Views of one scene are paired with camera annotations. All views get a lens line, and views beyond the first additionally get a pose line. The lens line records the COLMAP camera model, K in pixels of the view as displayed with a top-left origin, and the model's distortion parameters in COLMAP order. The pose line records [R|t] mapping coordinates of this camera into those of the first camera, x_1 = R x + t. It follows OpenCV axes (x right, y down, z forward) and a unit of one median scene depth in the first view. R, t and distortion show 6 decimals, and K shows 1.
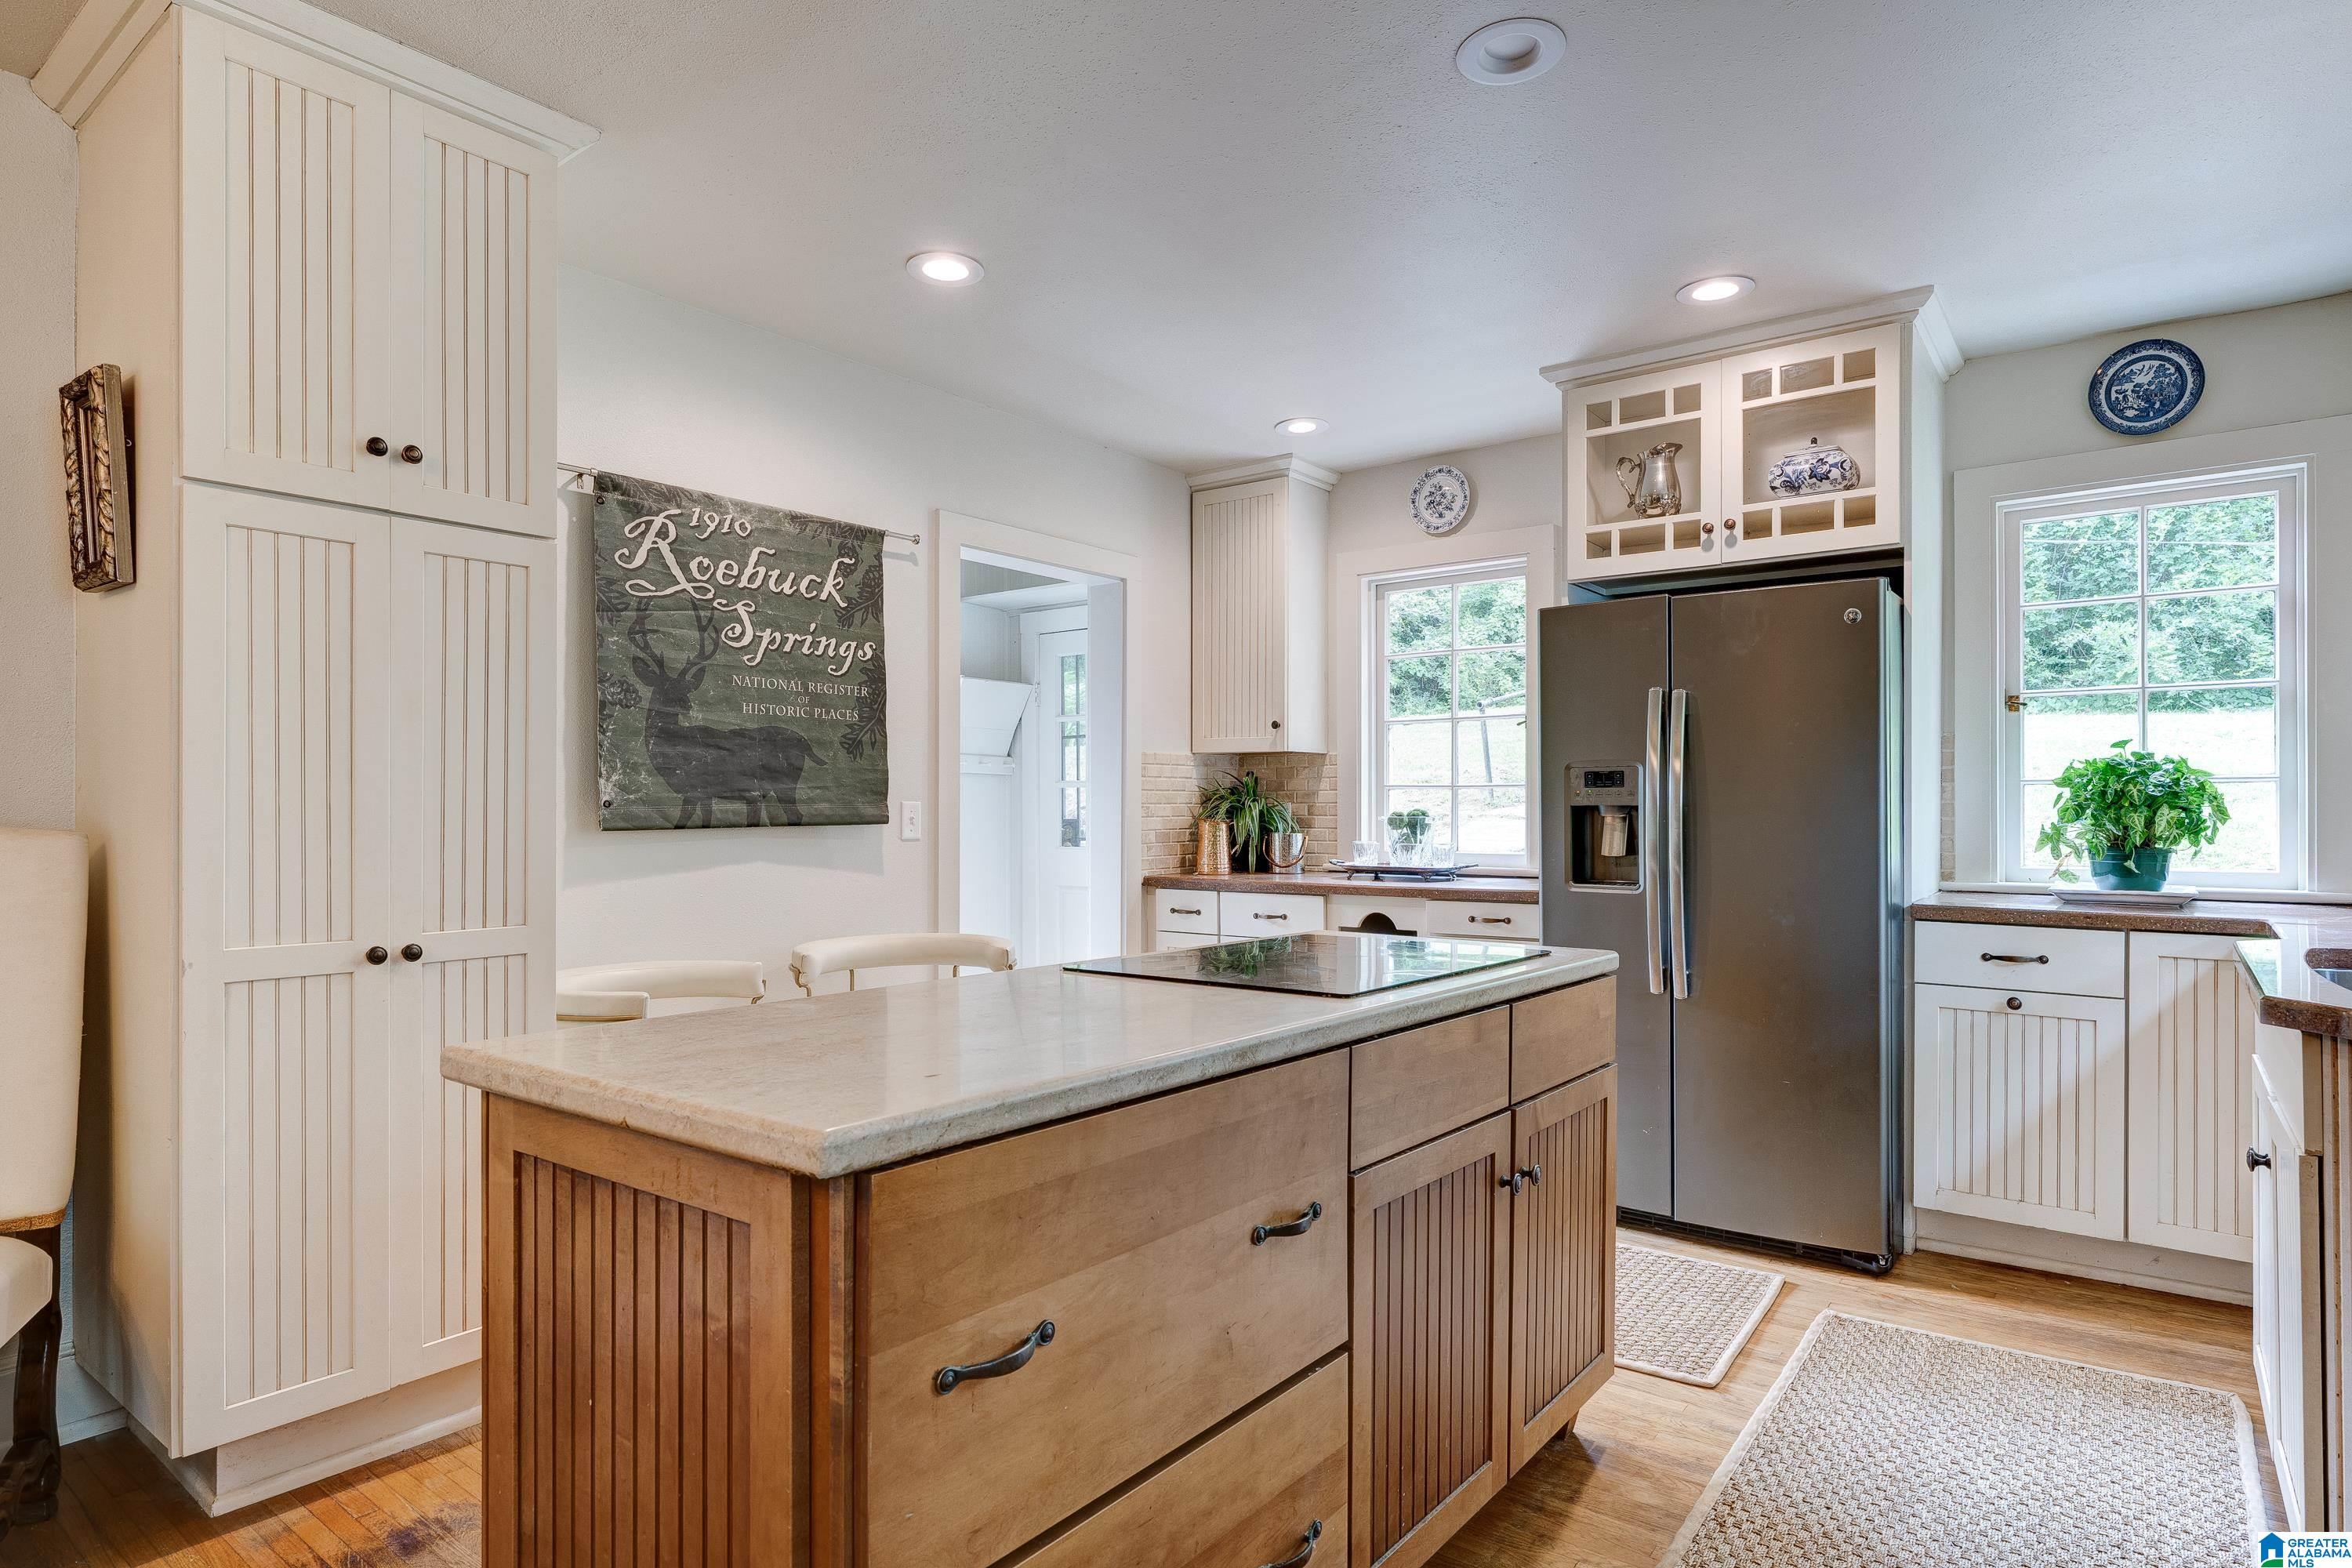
lens RADIAL K [[1282.8, 0, 1177.5], [0, 1282.8, 804.3], [0, 0, 1]] dist [-0.001410, -0.000457]
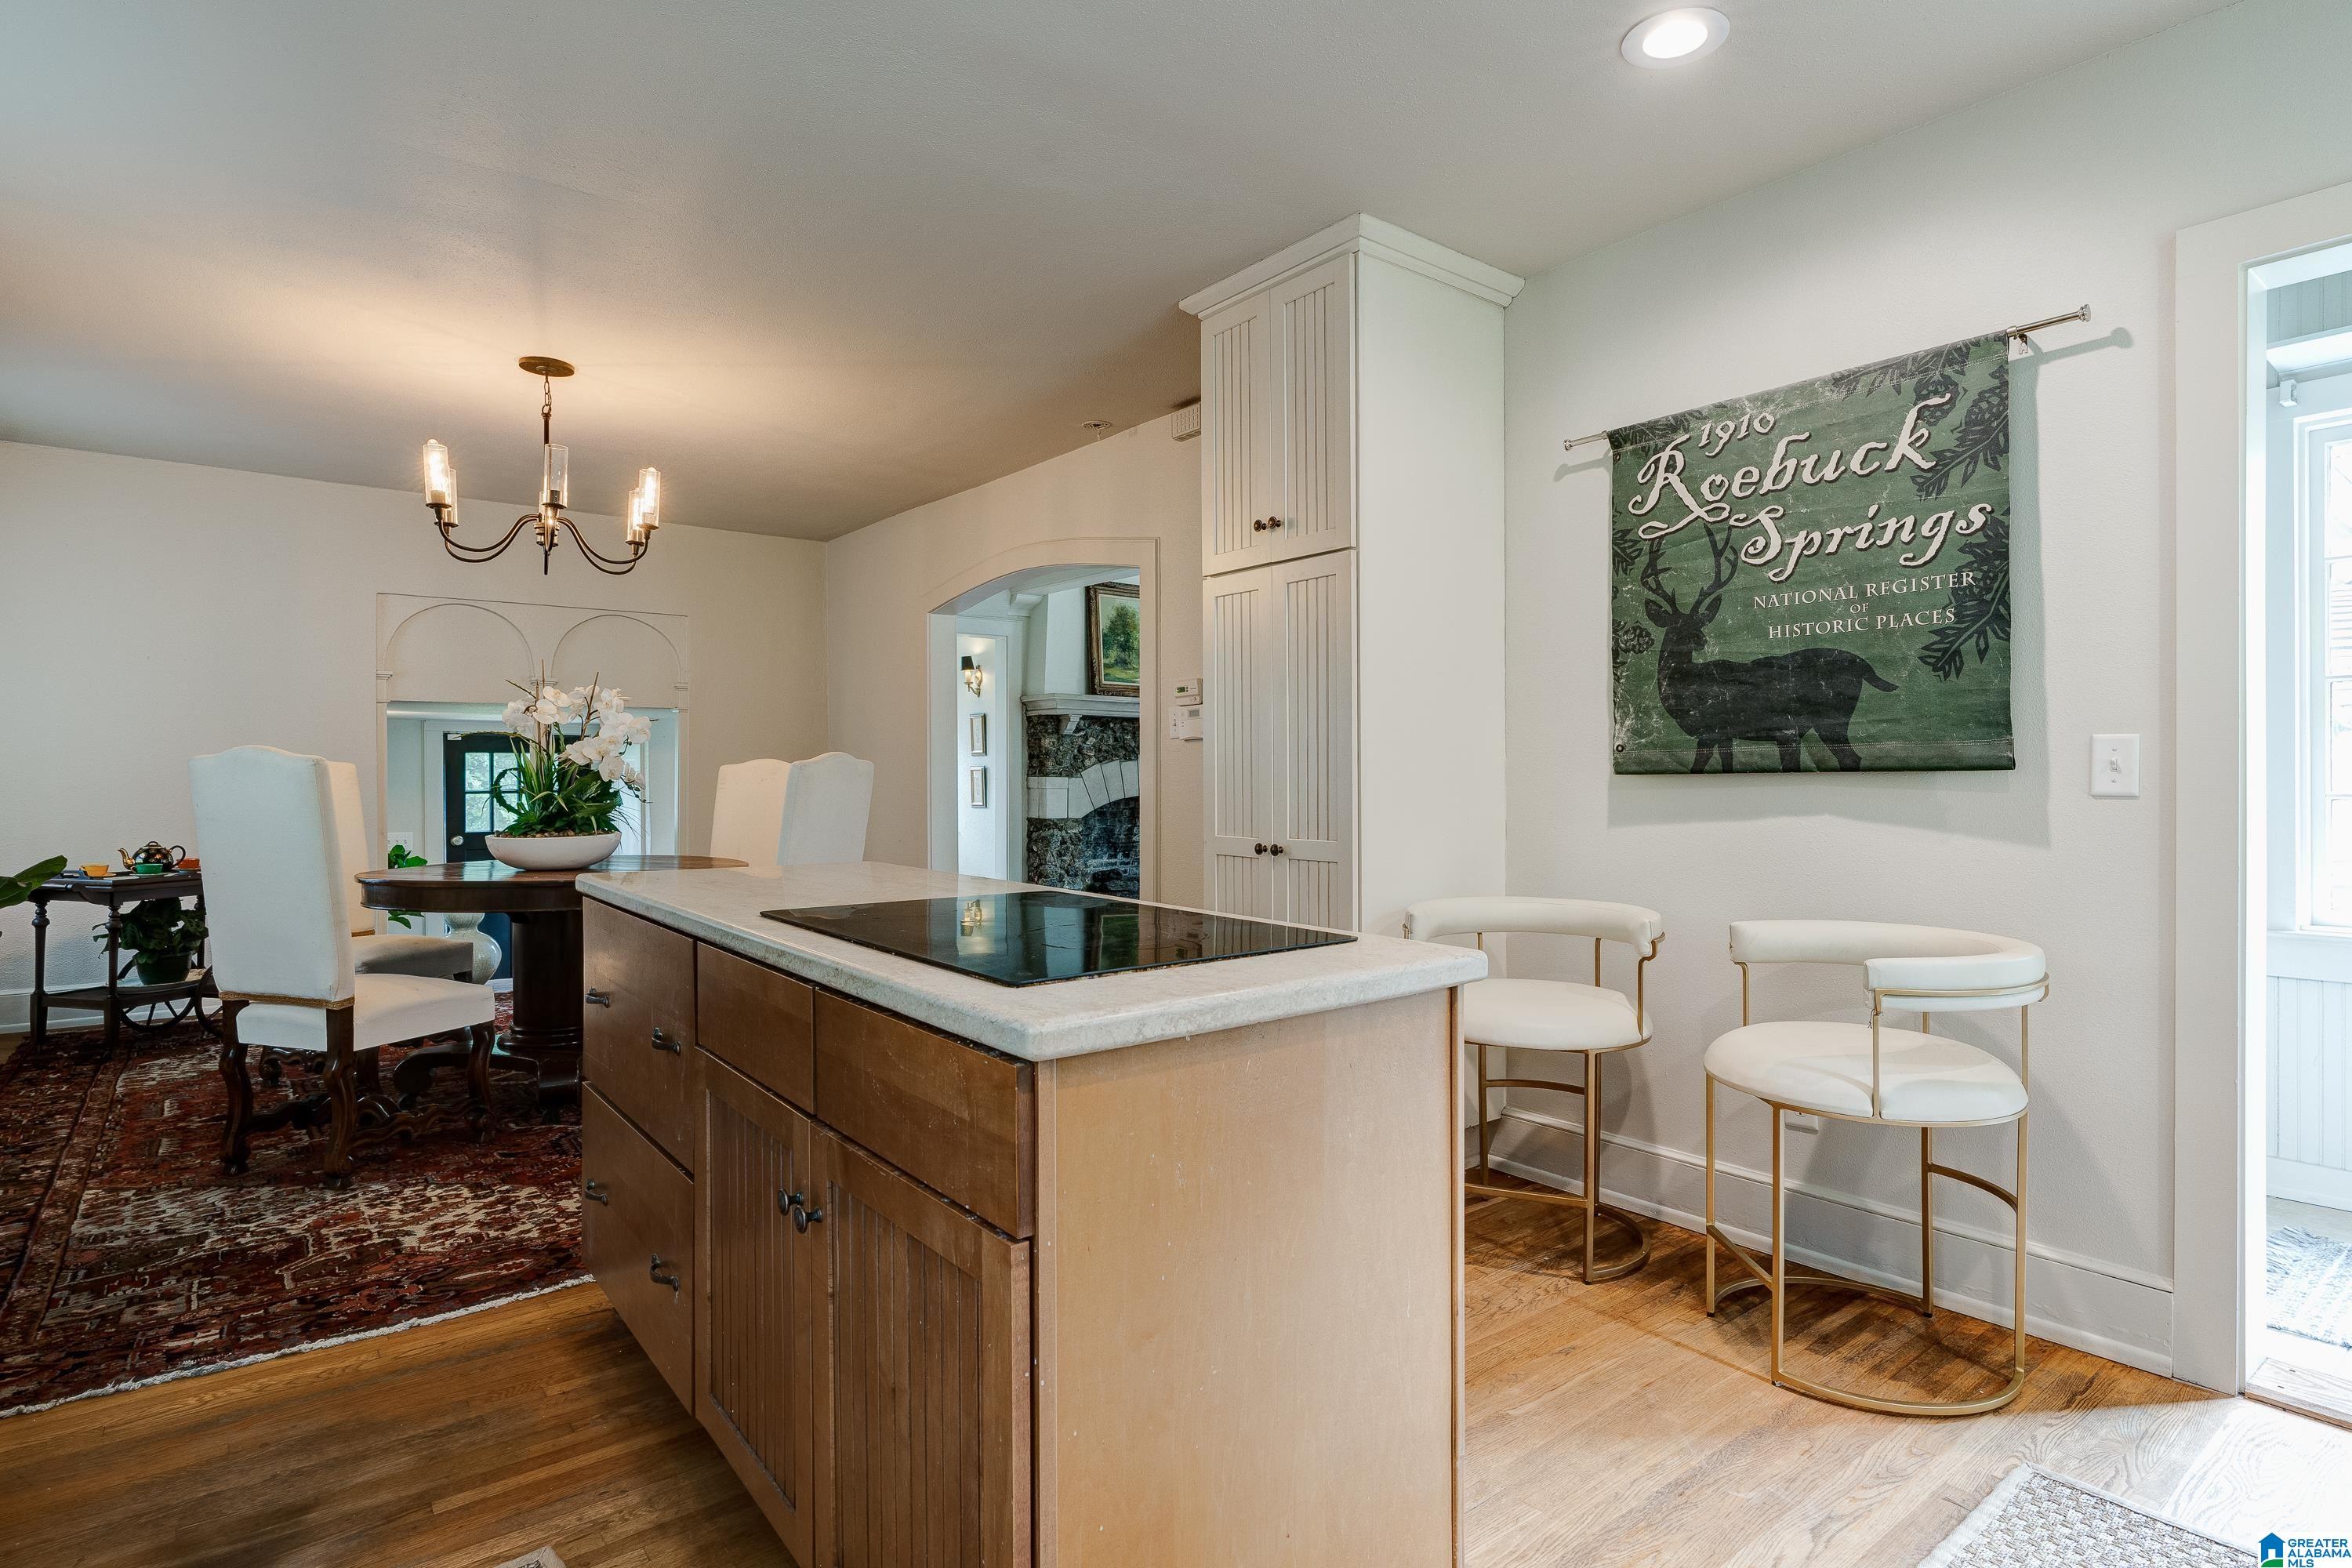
lens RADIAL K [[1210.9, 0, 1171.9], [0, 1210.9, 771.2], [0, 0, 1]] dist [-0.004637, -0.000212]
pose [[-0.253283, 0.001966, -0.967390, 0.549355], [0.007751, 0.999970, 0.000003, 0.014259], [0.967361, -0.007498, -0.253290, 0.830260]]
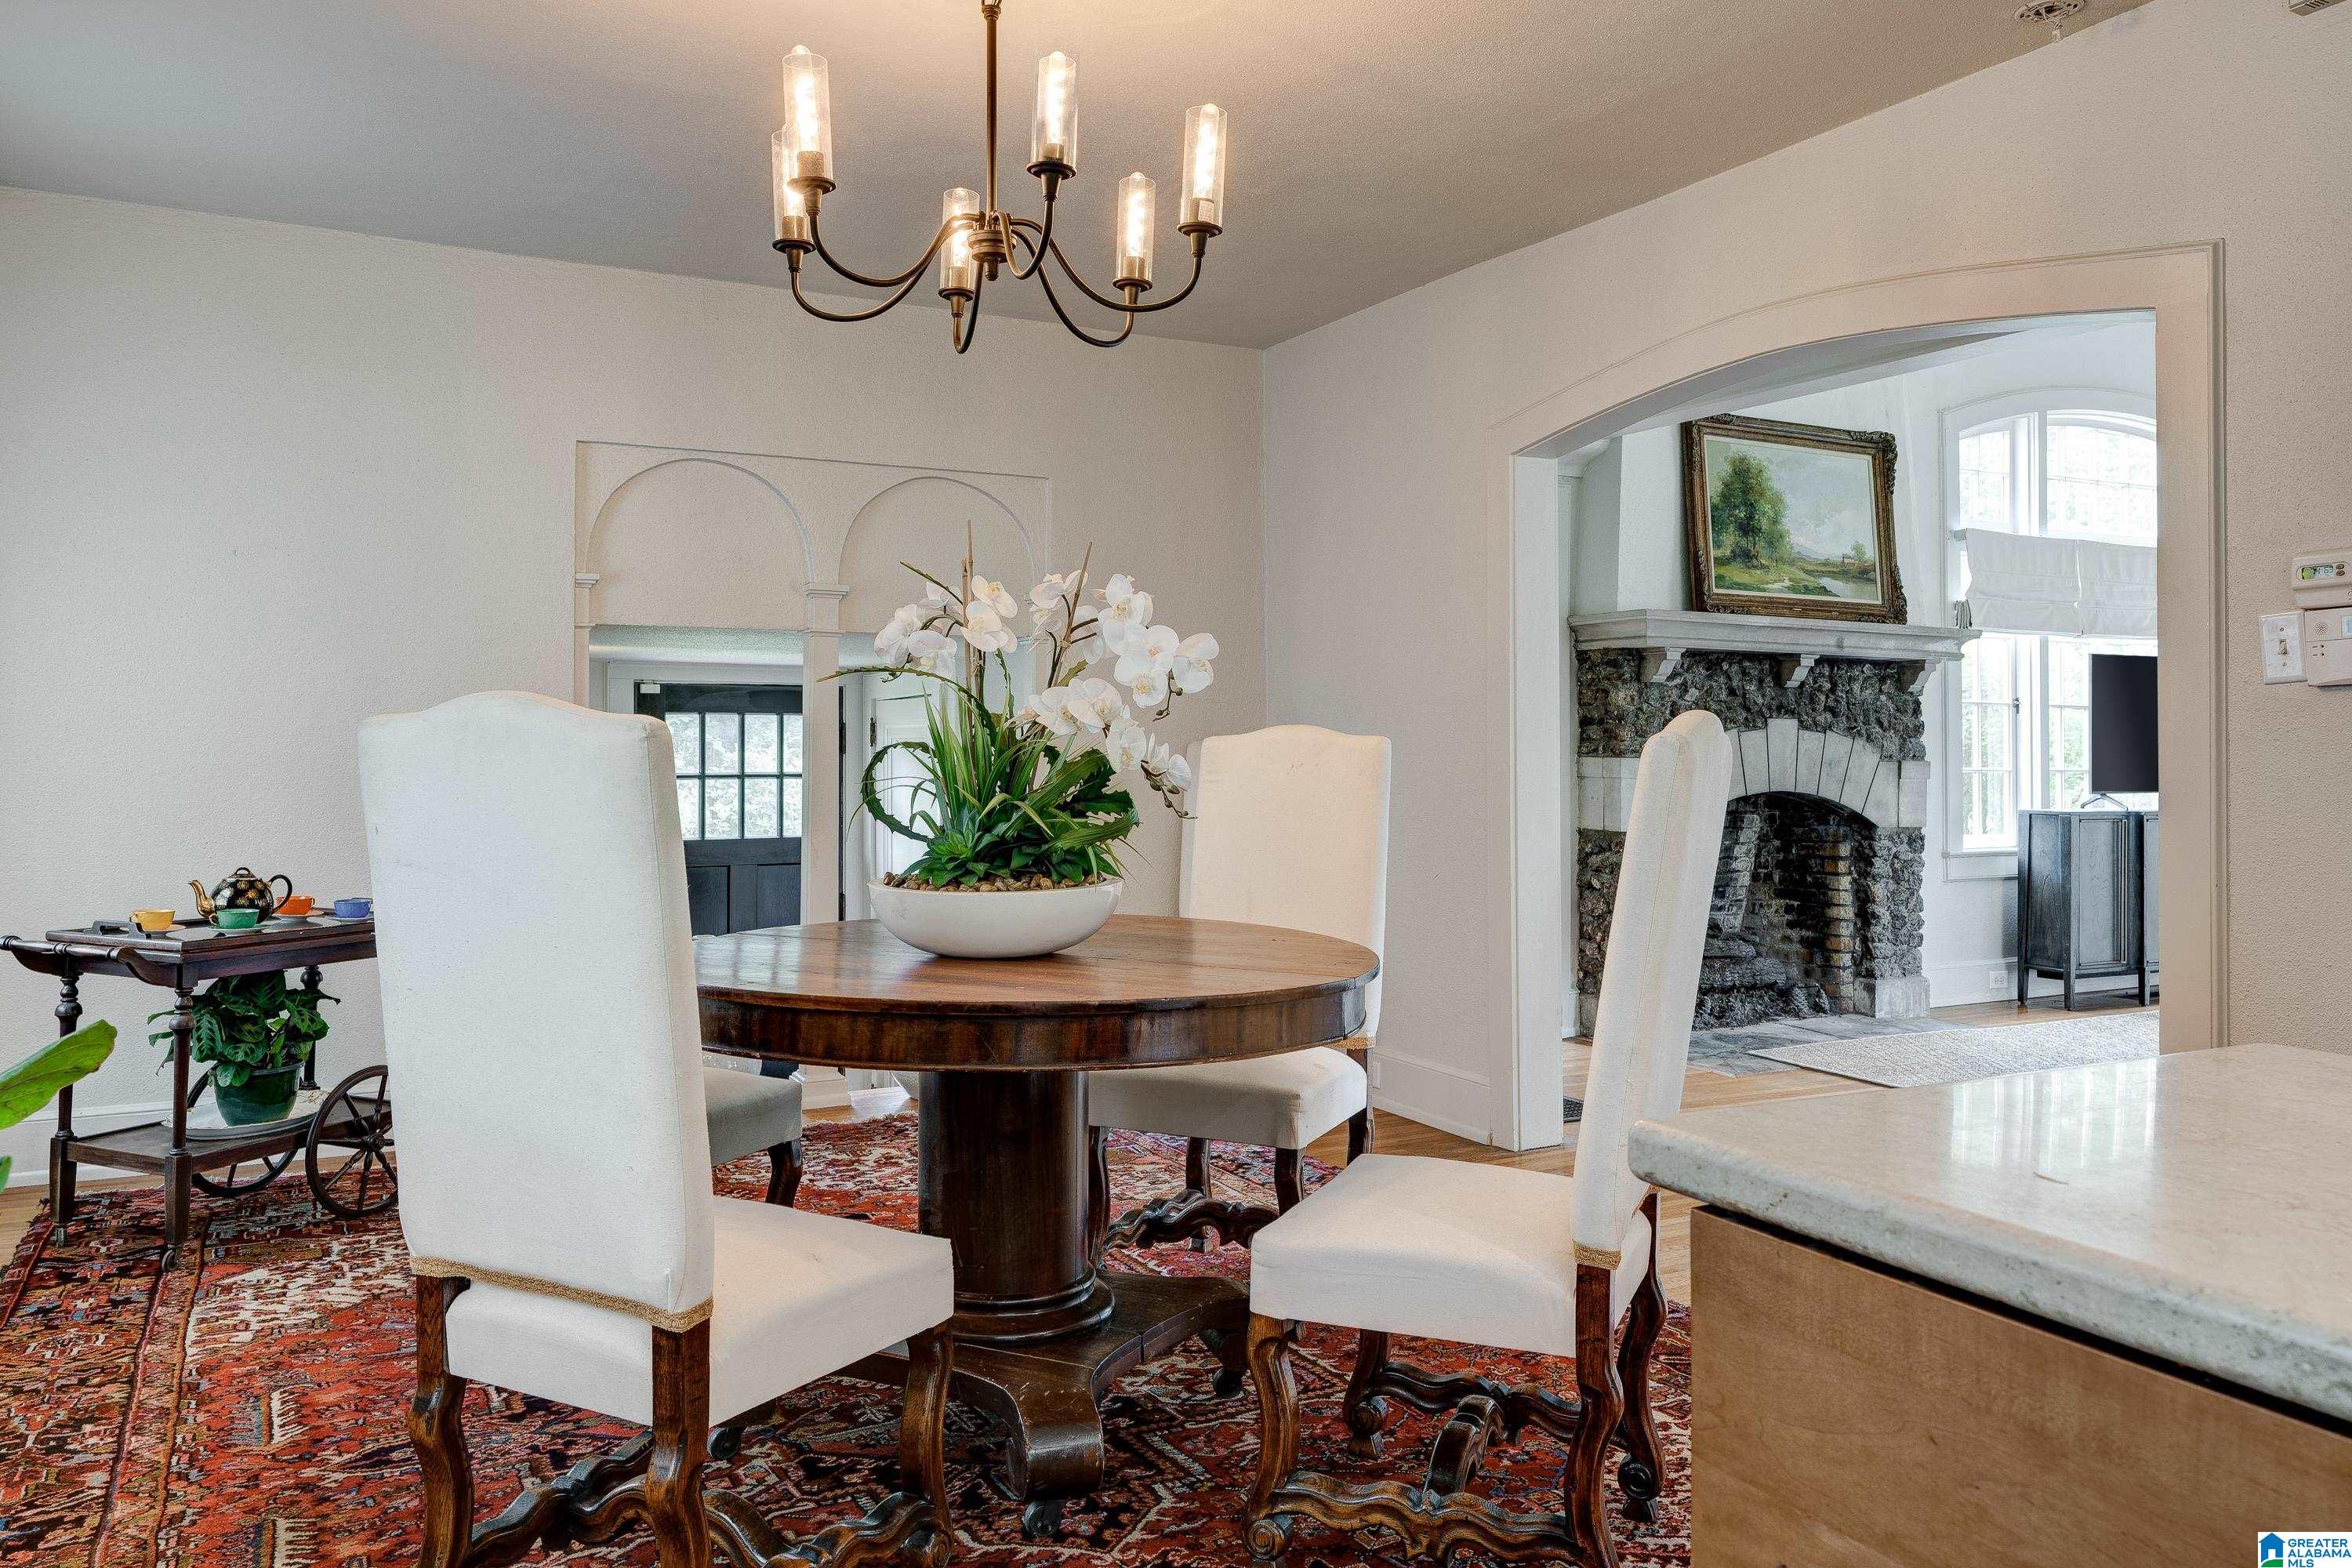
lens RADIAL K [[1730.4, 0, 1187.9], [0, 1730.4, 715.6], [0, 0, 1]] dist [-0.009616, 0.007213]
pose [[-0.426032, -0.013470, -0.904608, 0.378611], [0.003366, 0.999859, -0.016474, 0.009907], [0.904702, -0.010064, -0.425927, 0.564681]]
